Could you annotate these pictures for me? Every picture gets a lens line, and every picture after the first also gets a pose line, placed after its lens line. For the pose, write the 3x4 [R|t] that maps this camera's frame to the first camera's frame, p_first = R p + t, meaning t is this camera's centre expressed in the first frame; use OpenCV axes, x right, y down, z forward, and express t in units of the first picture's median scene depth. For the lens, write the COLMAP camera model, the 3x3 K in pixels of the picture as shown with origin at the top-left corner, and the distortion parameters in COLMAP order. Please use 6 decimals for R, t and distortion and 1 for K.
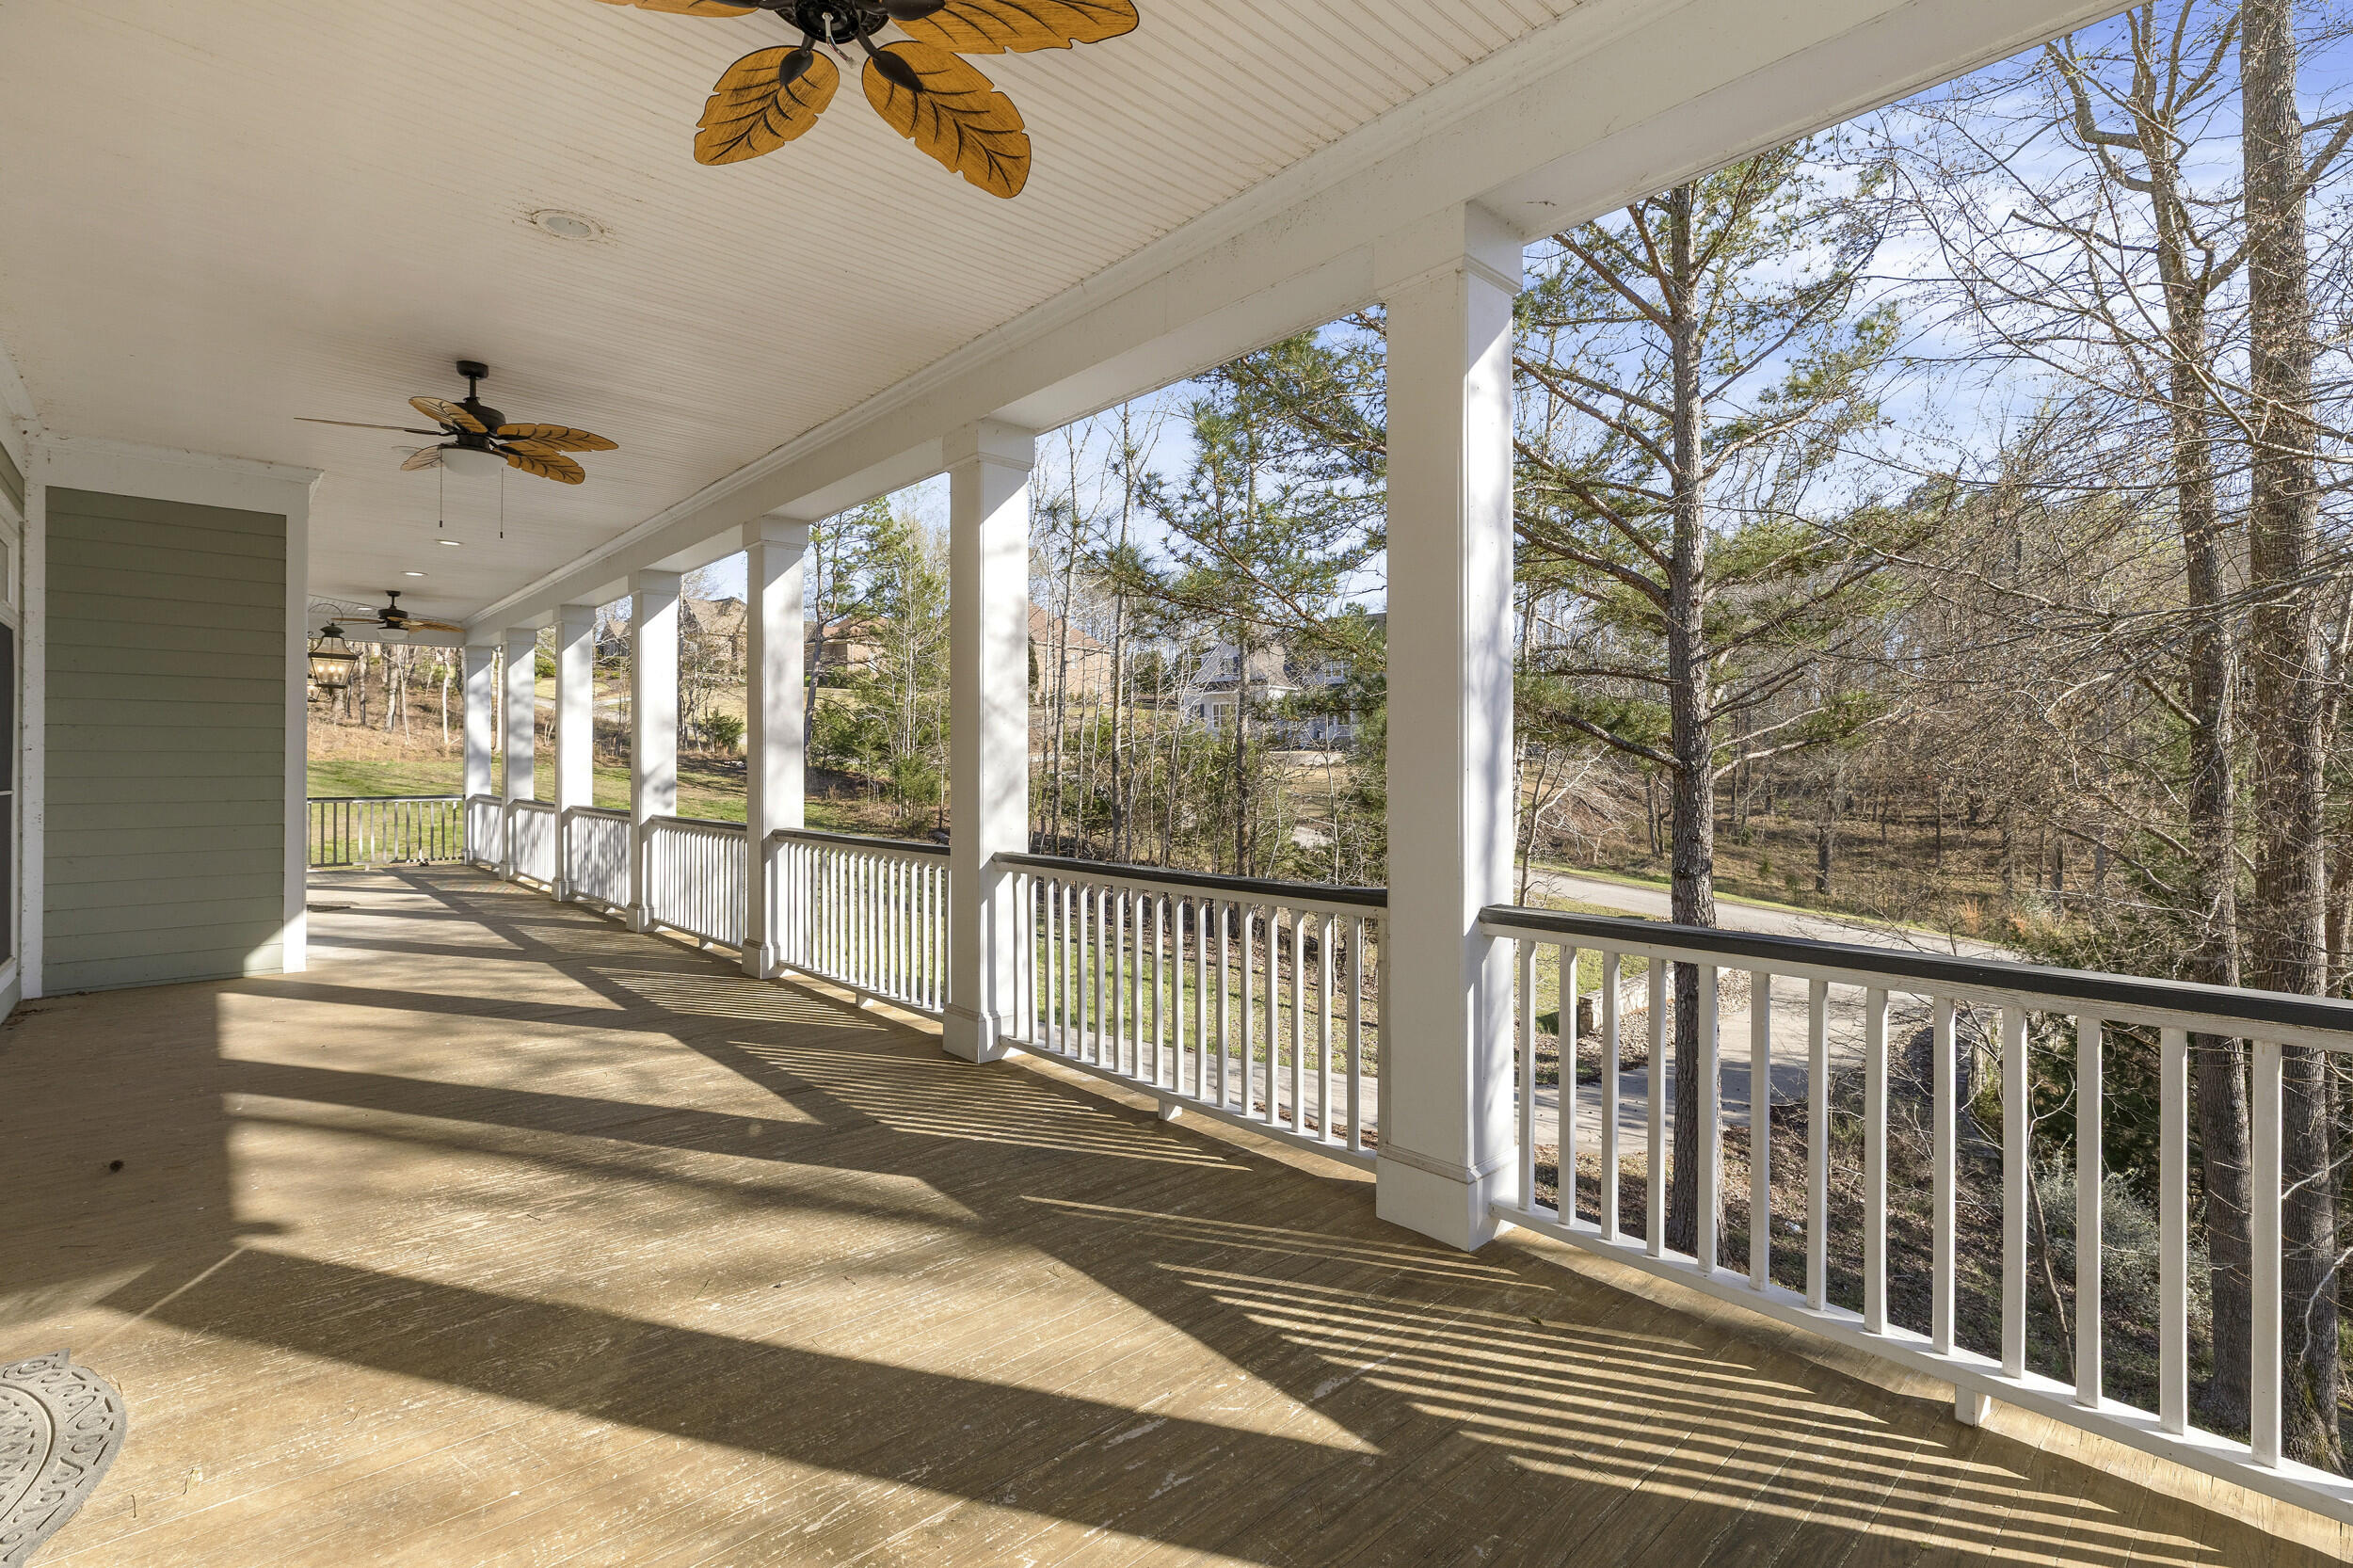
lens RADIAL K [[1057.0, 0, 1182.2], [0, 1057.0, 774.0], [0, 0, 1]] dist [0.004446, -0.000132]
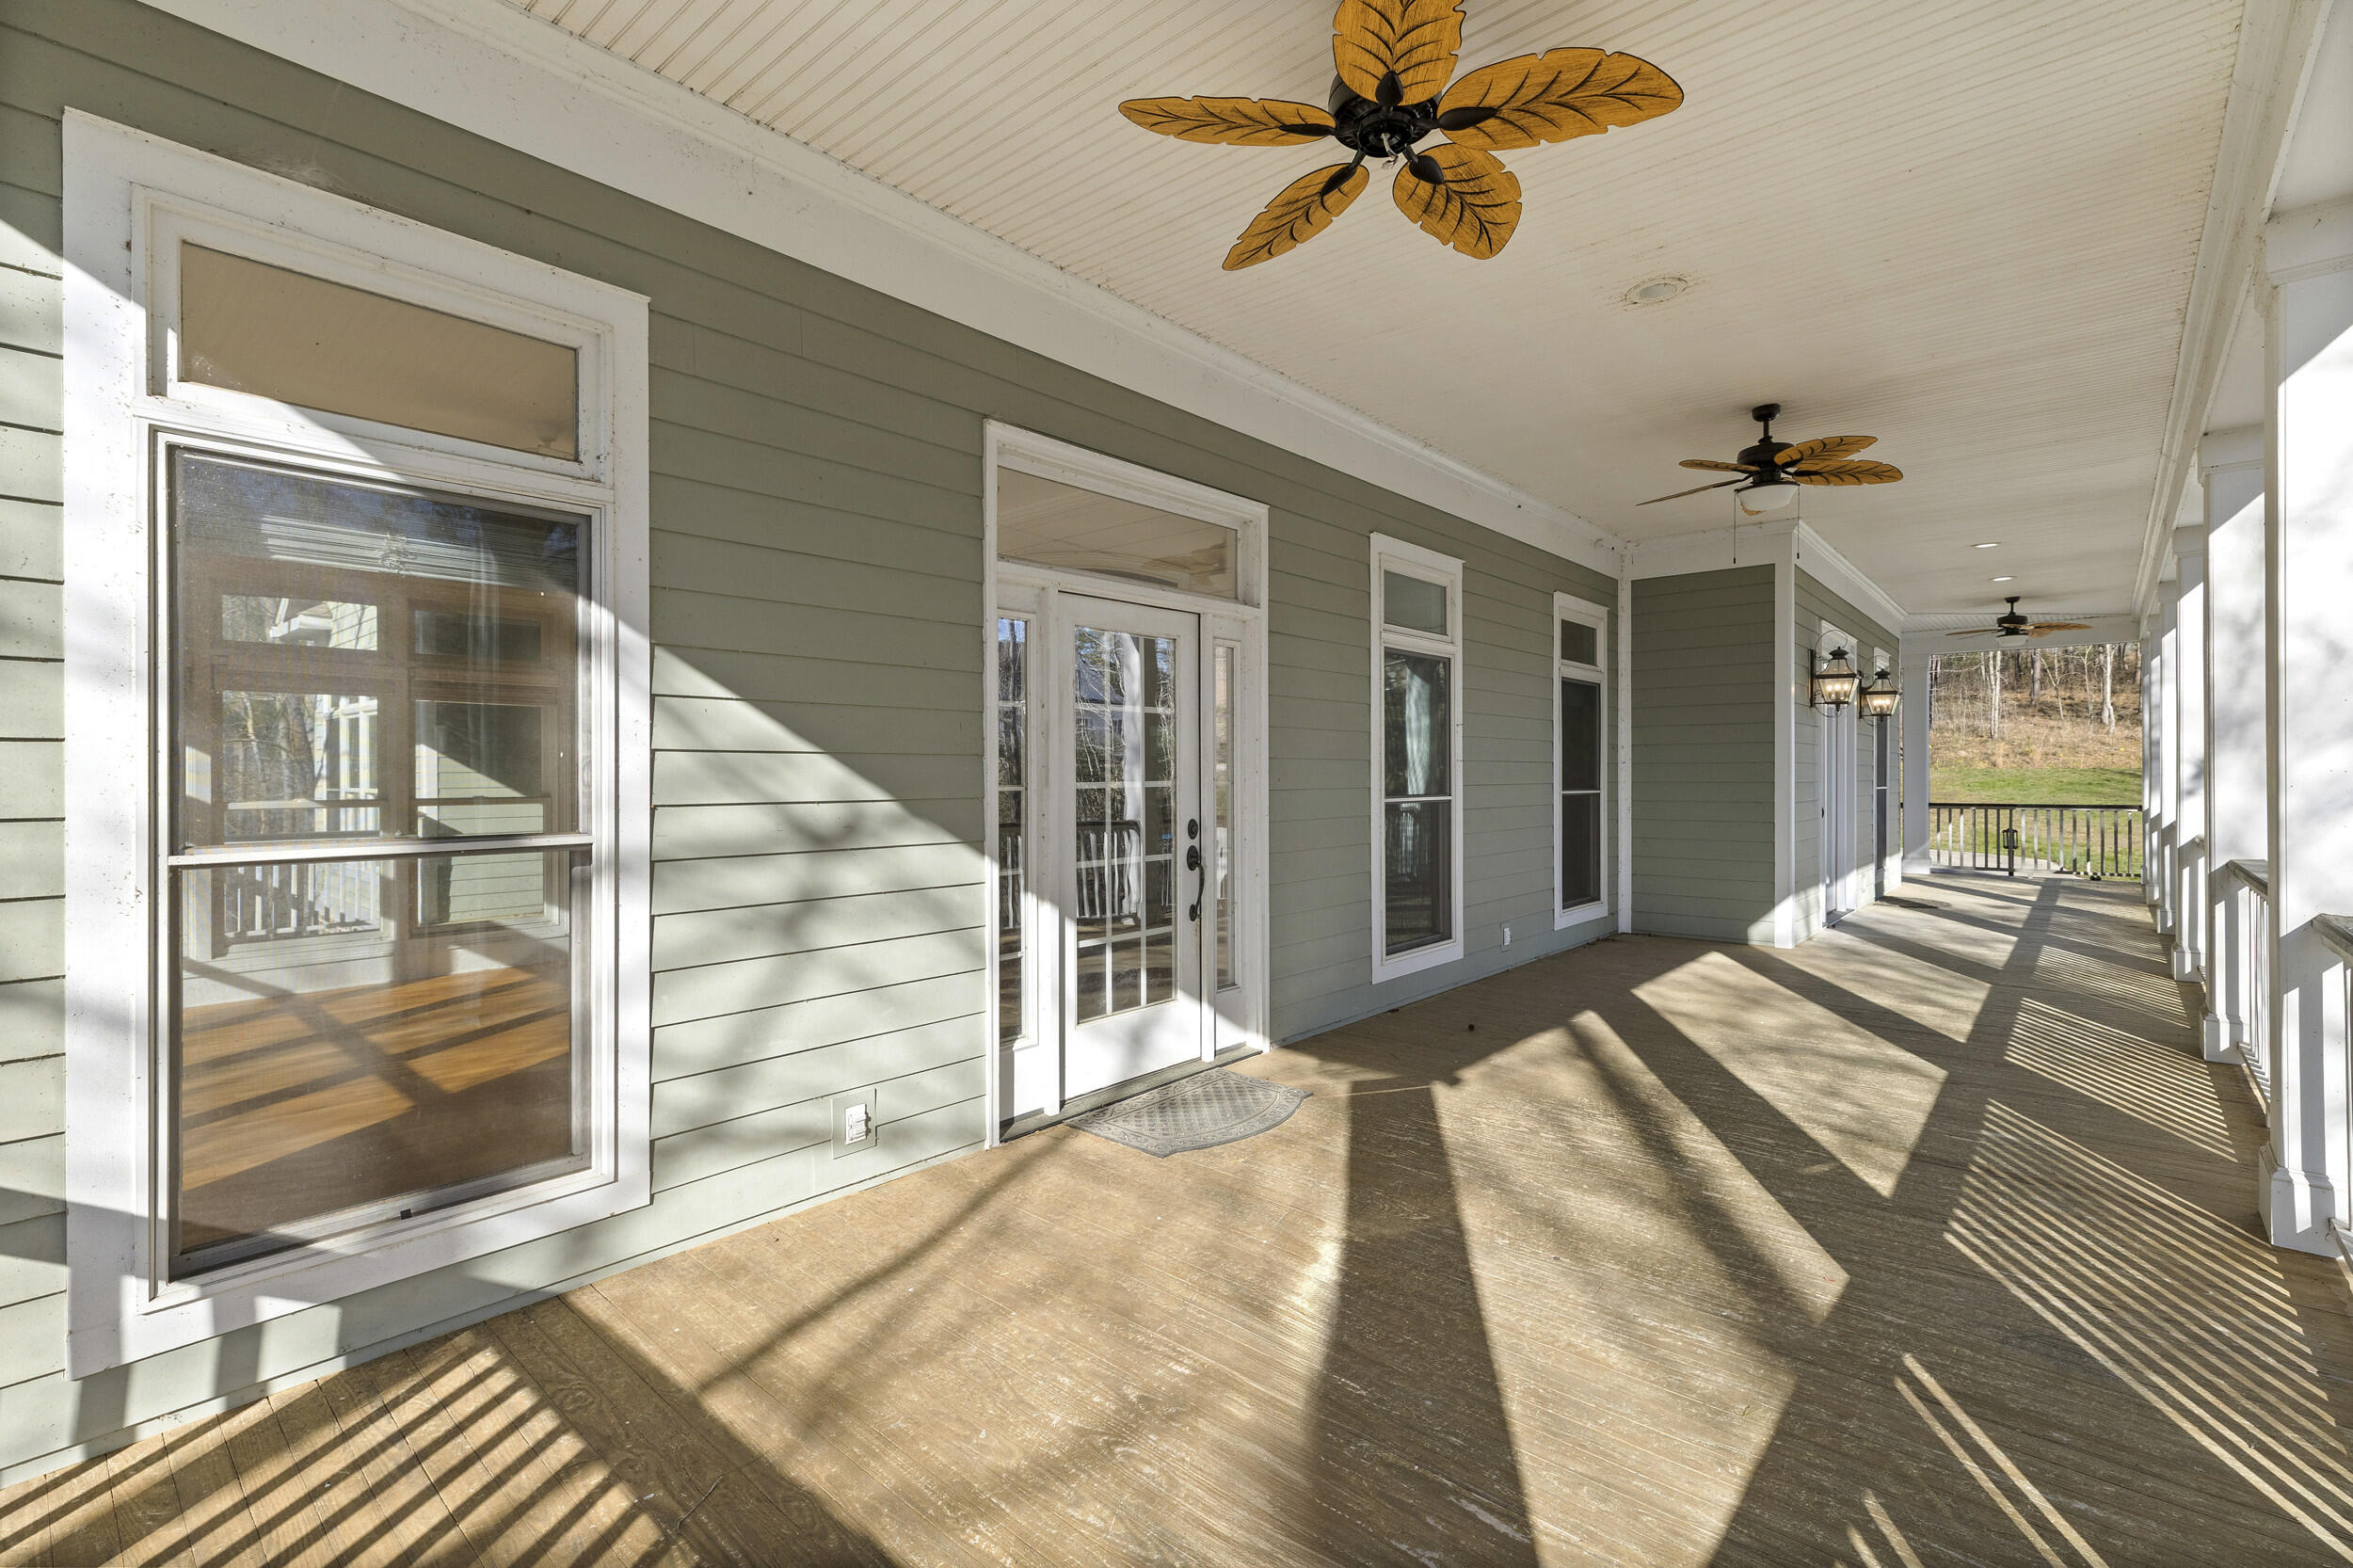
lens RADIAL K [[1057.0, 0, 1181.7], [0, 1057.0, 778.5], [0, 0, 1]] dist [0.004446, -0.000132]
pose [[0.105936, 0.001993, -0.994371, 0.449773], [-0.006538, 0.999978, 0.001307, 0.001123], [0.994351, 0.006363, 0.105947, 0.357833]]
